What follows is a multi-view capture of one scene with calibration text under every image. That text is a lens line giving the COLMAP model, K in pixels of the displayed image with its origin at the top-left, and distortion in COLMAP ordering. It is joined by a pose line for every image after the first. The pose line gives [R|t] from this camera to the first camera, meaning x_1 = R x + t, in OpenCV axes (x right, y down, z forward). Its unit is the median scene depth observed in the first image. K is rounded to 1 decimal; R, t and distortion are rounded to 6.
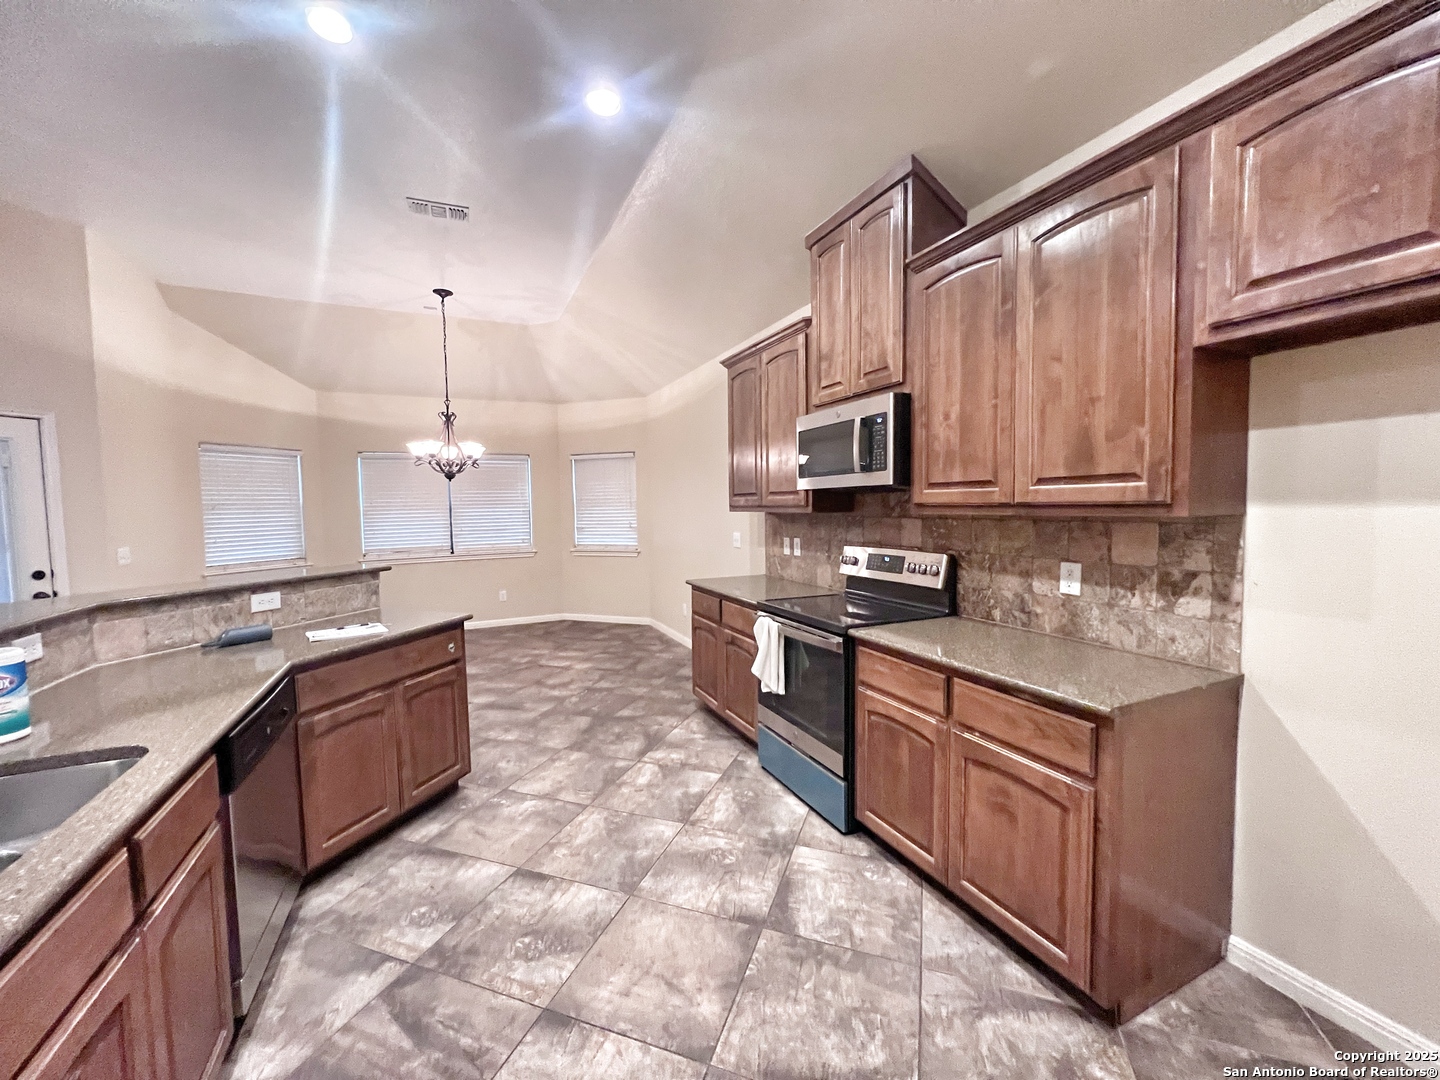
lens RADIAL K [[576.0, 0, 719.1], [0, 576.0, 534.8], [0, 0, 1]] dist [-0.002017, 0.000901]
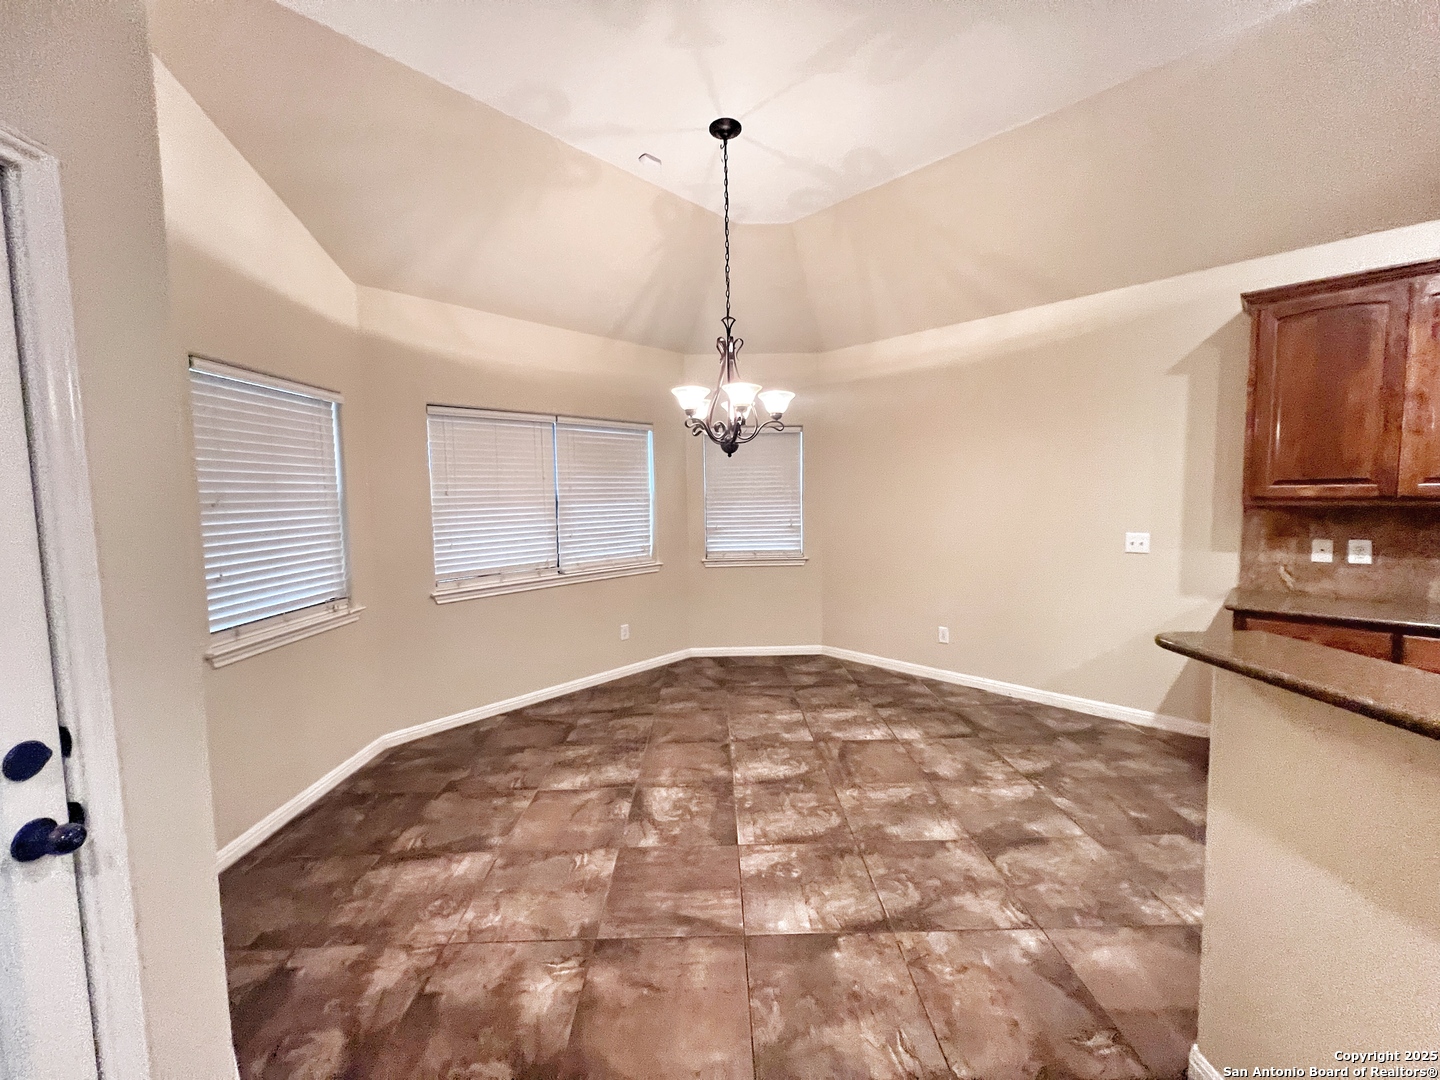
lens RADIAL K [[576.0, 0, 716.3], [0, 576.0, 538.7], [0, 0, 1]] dist [-0.002017, 0.000901]
pose [[0.934167, -0.026770, 0.355830, -1.213385], [0.020000, 0.999542, 0.022694, -0.039781], [-0.356275, -0.014083, 0.934275, 0.796531]]
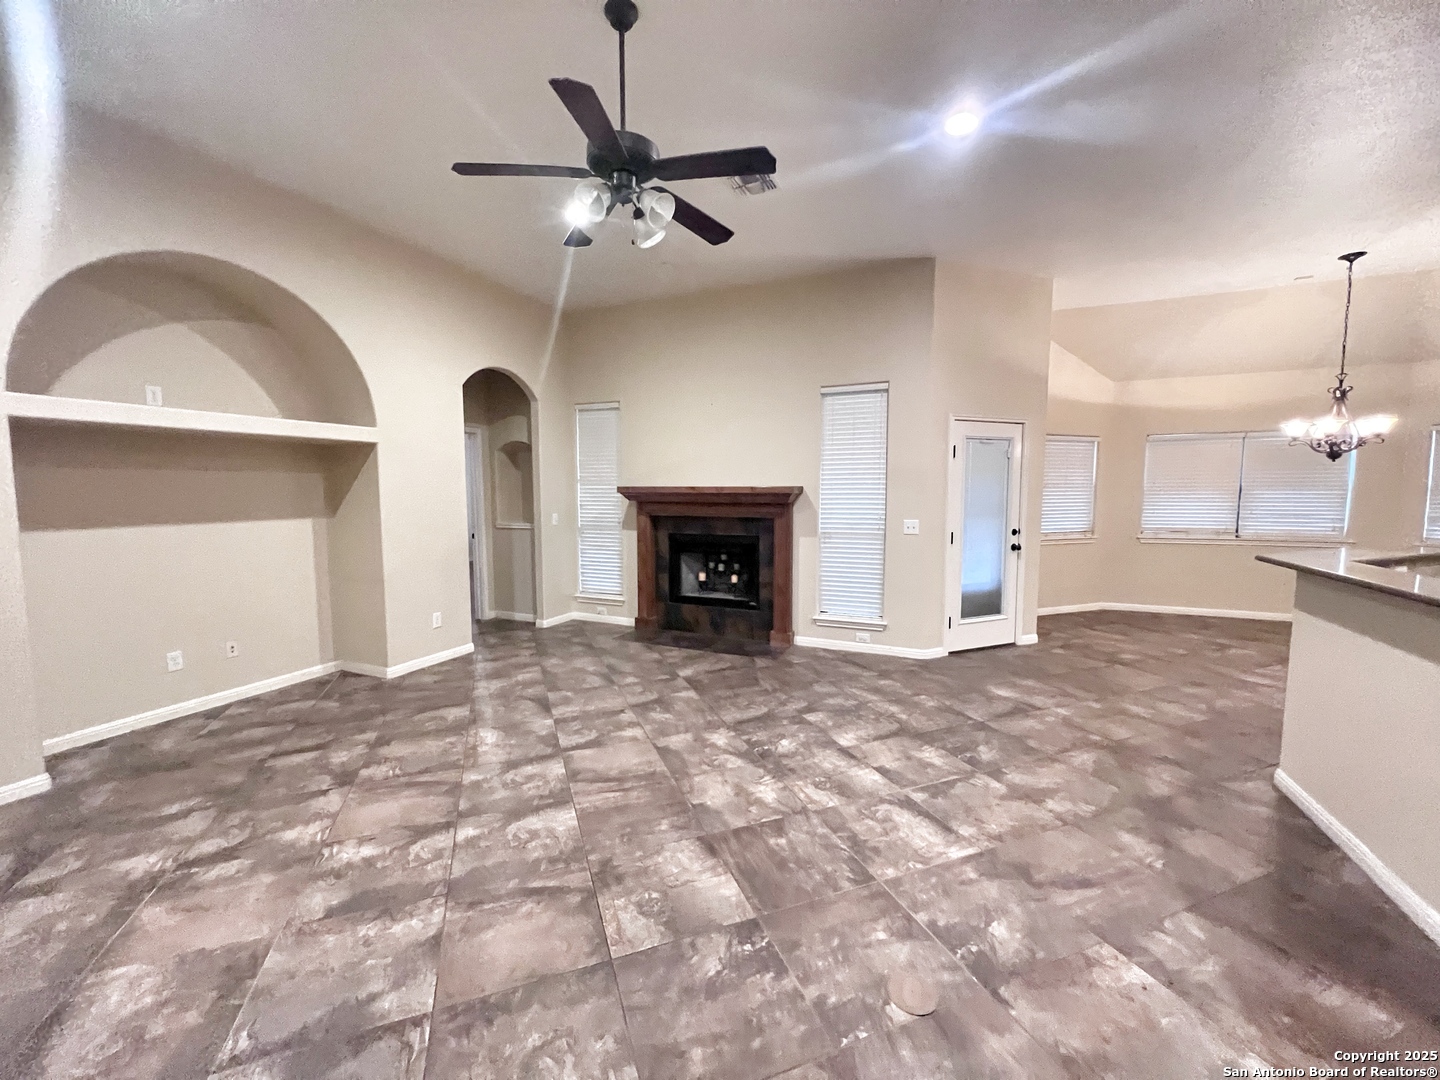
lens RADIAL K [[576.0, 0, 711.9], [0, 576.0, 536.1], [0, 0, 1]] dist [-0.002017, 0.000901]
pose [[0.657273, 0.076443, -0.749766, -0.738773], [-0.047092, 0.997064, 0.060374, 0.032267], [0.752180, -0.004374, 0.658943, -0.652231]]
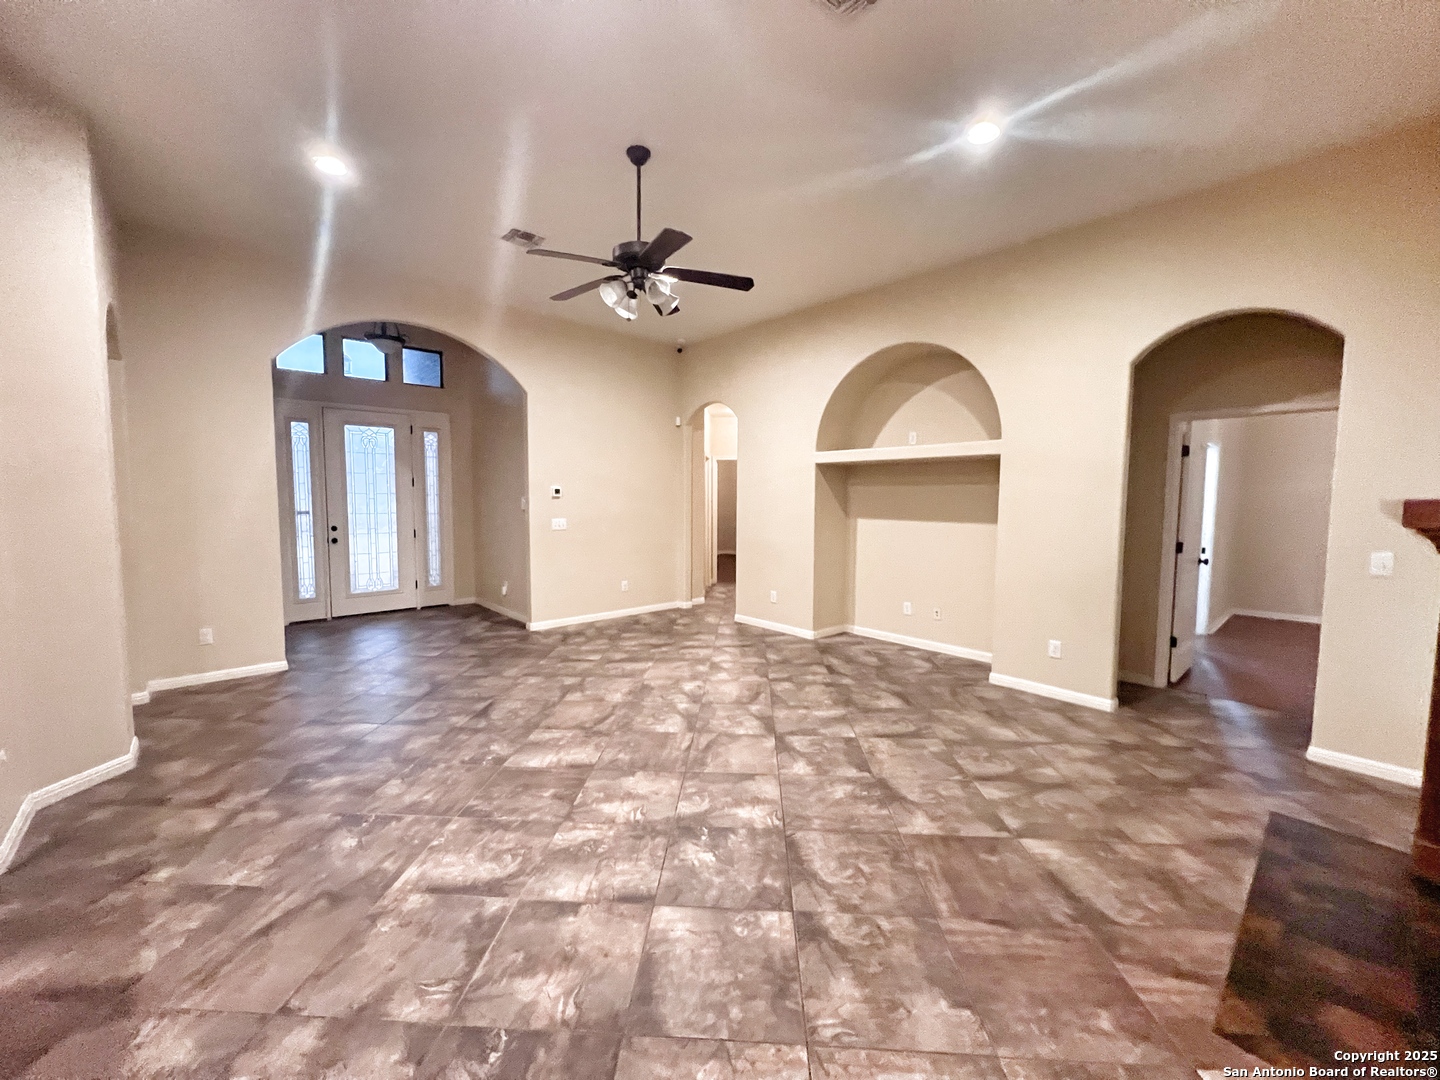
lens RADIAL K [[576.0, 0, 718.7], [0, 576.0, 535.4], [0, 0, 1]] dist [-0.002017, 0.000901]
pose [[-0.954360, 0.030645, -0.297083, -1.242837], [-0.006762, 0.992249, 0.124078, -0.042764], [0.298583, 0.120424, -0.946756, 0.873864]]
